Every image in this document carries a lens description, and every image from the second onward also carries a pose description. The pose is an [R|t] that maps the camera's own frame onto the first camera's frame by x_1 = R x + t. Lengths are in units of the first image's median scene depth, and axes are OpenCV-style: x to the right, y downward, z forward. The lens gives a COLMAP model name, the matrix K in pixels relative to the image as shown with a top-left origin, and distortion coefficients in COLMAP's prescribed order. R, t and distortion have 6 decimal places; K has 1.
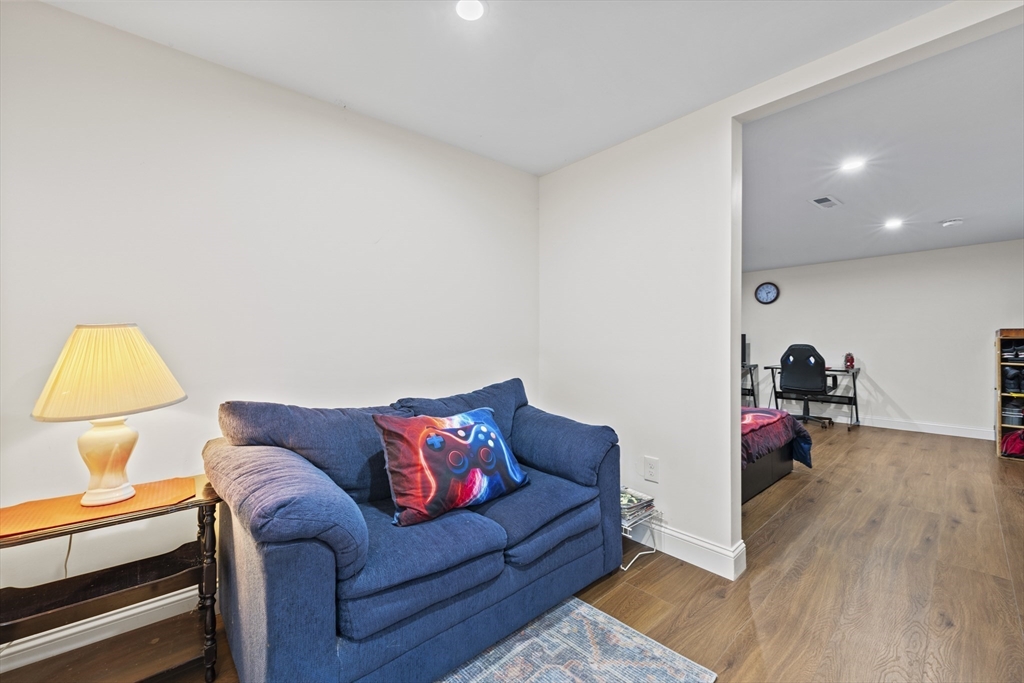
lens RADIAL K [[416.5, 0, 513.6], [0, 416.5, 342.6], [0, 0, 1]] dist [0.000444, 0.000092]
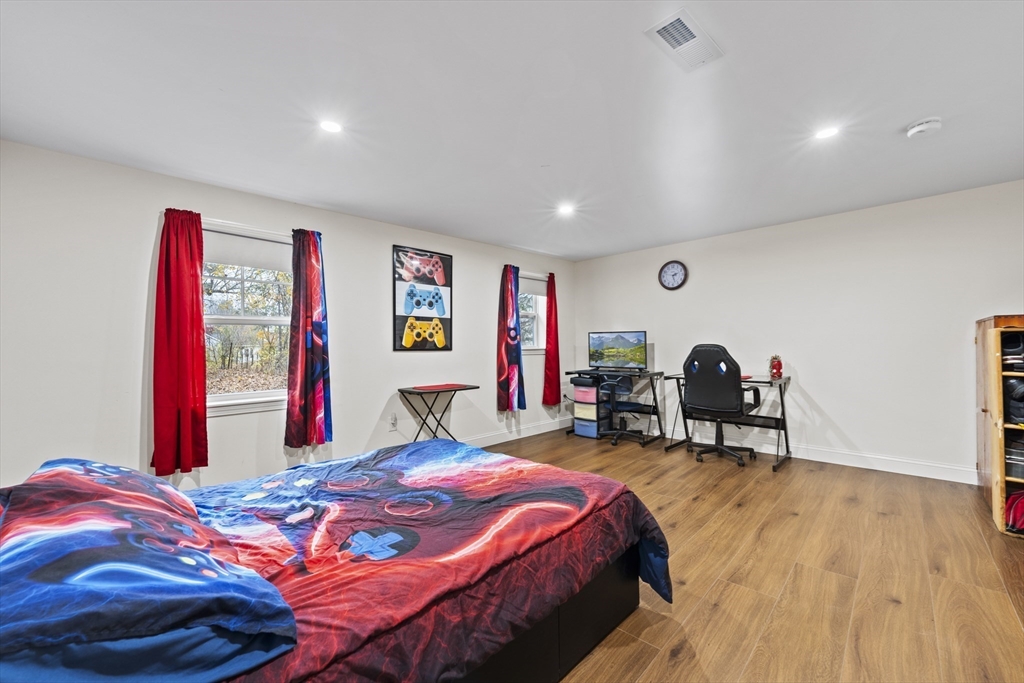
lens RADIAL K [[413.9, 0, 512.0], [0, 413.9, 341.5], [0, 0, 1]] dist [-0.000778, -0.000217]
pose [[0.997459, -0.012166, 0.070194, 0.313110], [0.012682, 0.999896, -0.006911, 0.000160], [-0.070103, 0.007783, 0.997509, 0.333418]]
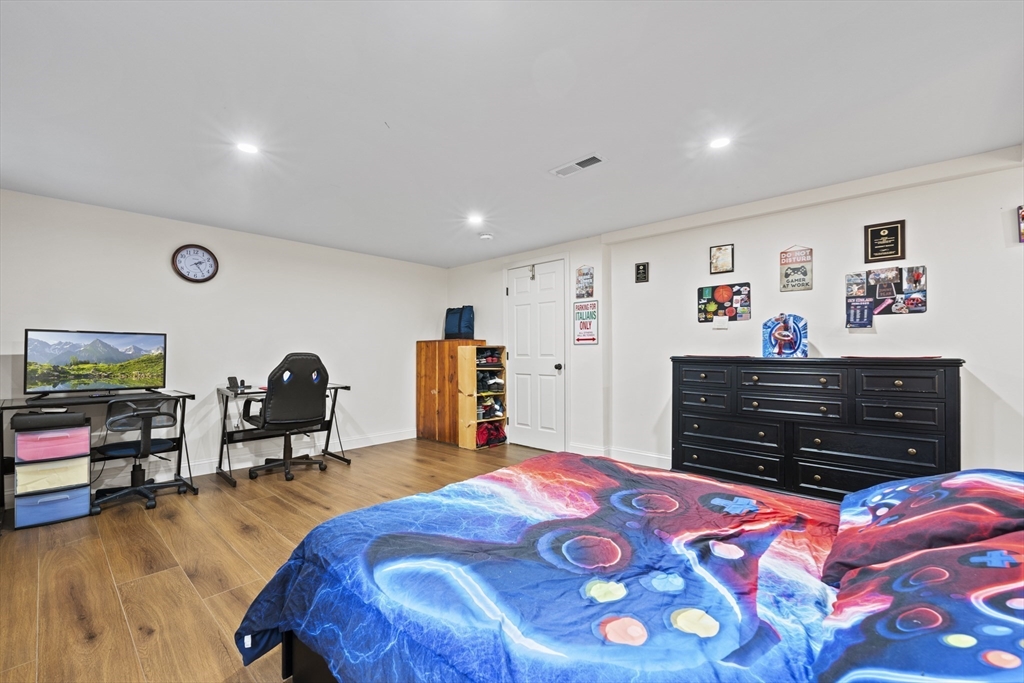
lens RADIAL K [[420.4, 0, 508.6], [0, 420.4, 353.7], [0, 0, 1]] dist [-0.001291, -0.000068]
pose [[-0.099532, -0.000915, 0.995034, -0.005434], [0.001142, 0.999999, 0.001033, 0.004945], [-0.995034, 0.001239, -0.099531, 0.733176]]
